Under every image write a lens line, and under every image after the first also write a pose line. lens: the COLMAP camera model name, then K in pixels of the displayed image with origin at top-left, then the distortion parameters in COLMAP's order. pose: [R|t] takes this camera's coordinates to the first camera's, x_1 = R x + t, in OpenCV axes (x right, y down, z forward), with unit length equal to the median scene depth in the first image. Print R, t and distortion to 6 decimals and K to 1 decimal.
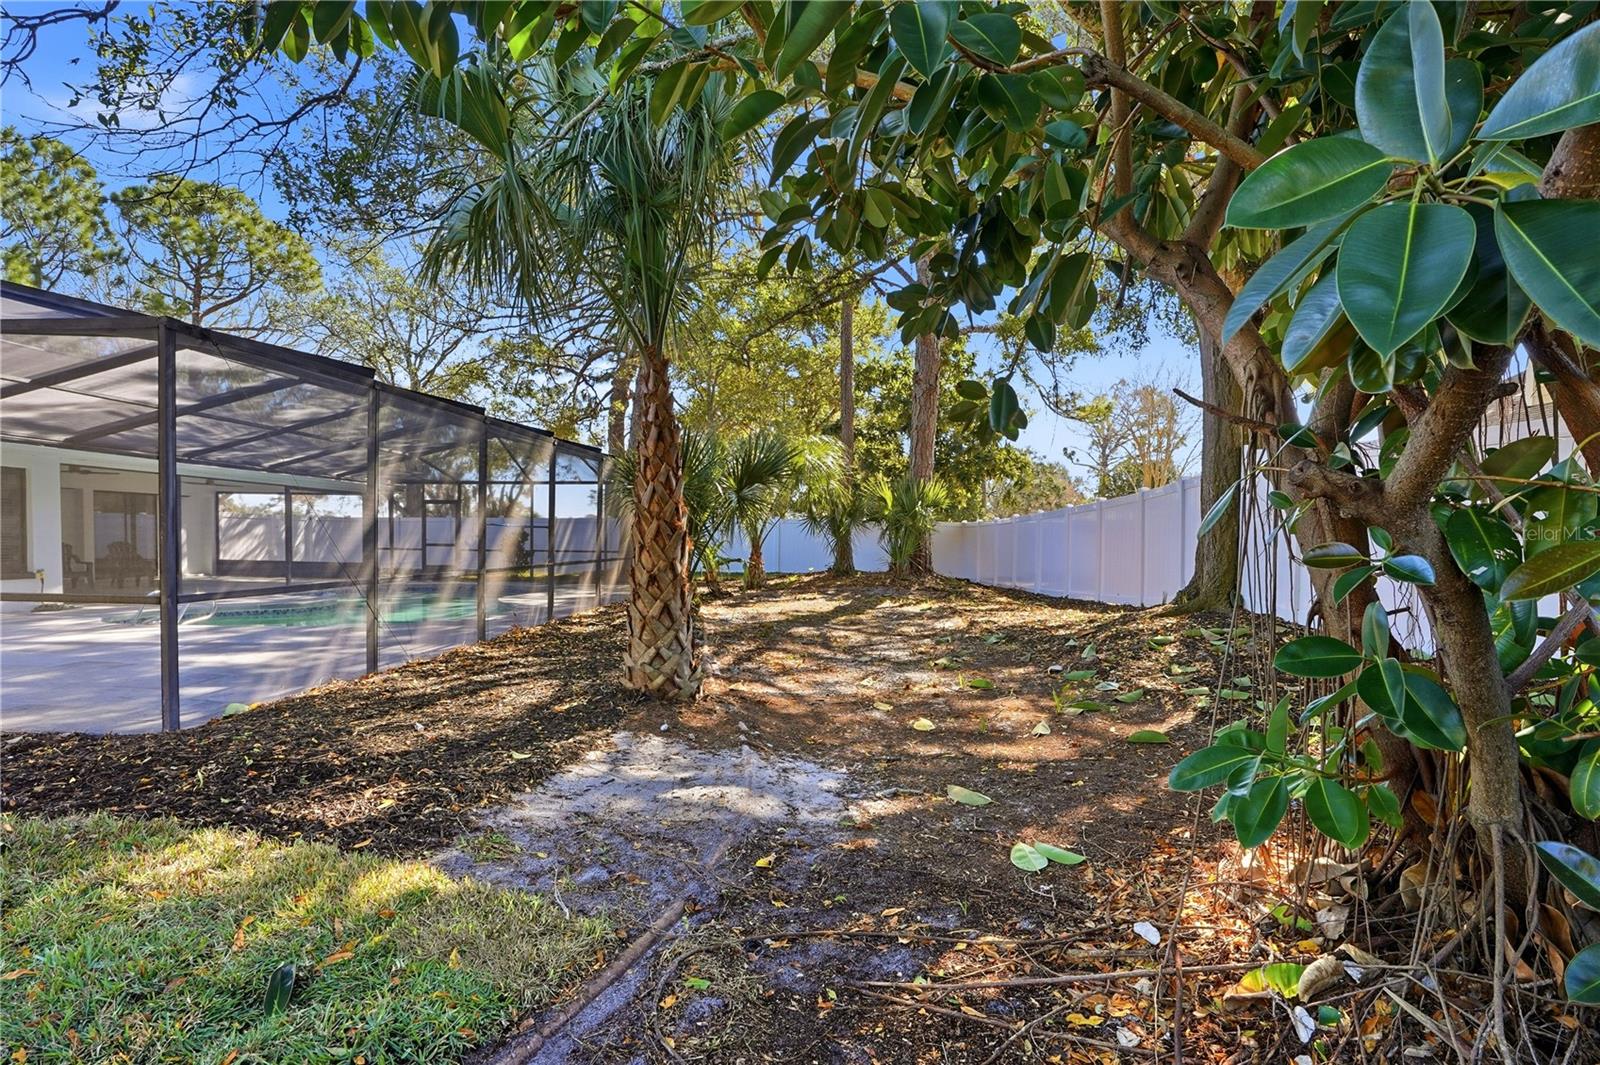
lens RADIAL K [[783.4, 0, 794.6], [0, 783.4, 558.1], [0, 0, 1]] dist [-0.075611, 0.030297]
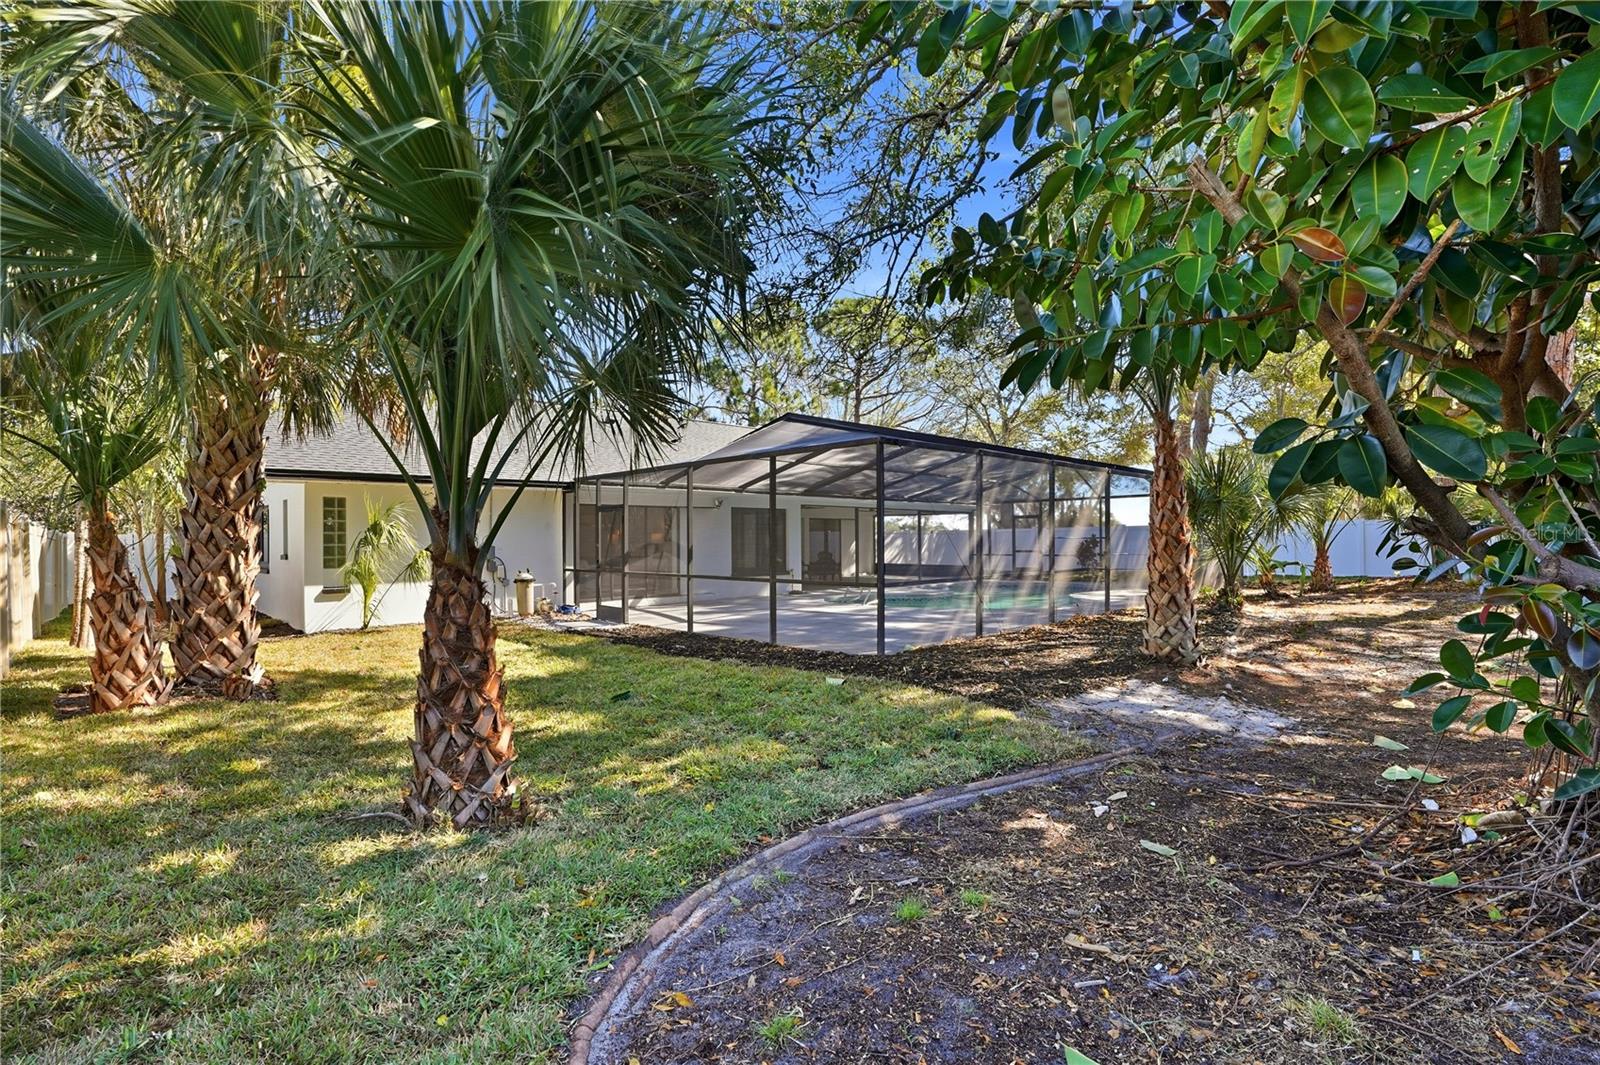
lens RADIAL K [[783.4, 0, 794.6], [0, 783.4, 558.1], [0, 0, 1]] dist [-0.075611, 0.030297]
pose [[0.748070, -0.004072, -0.663607, 0.236524], [0.001622, 0.999989, -0.004307, -0.003447], [0.663618, 0.002145, 0.748069, -0.466316]]
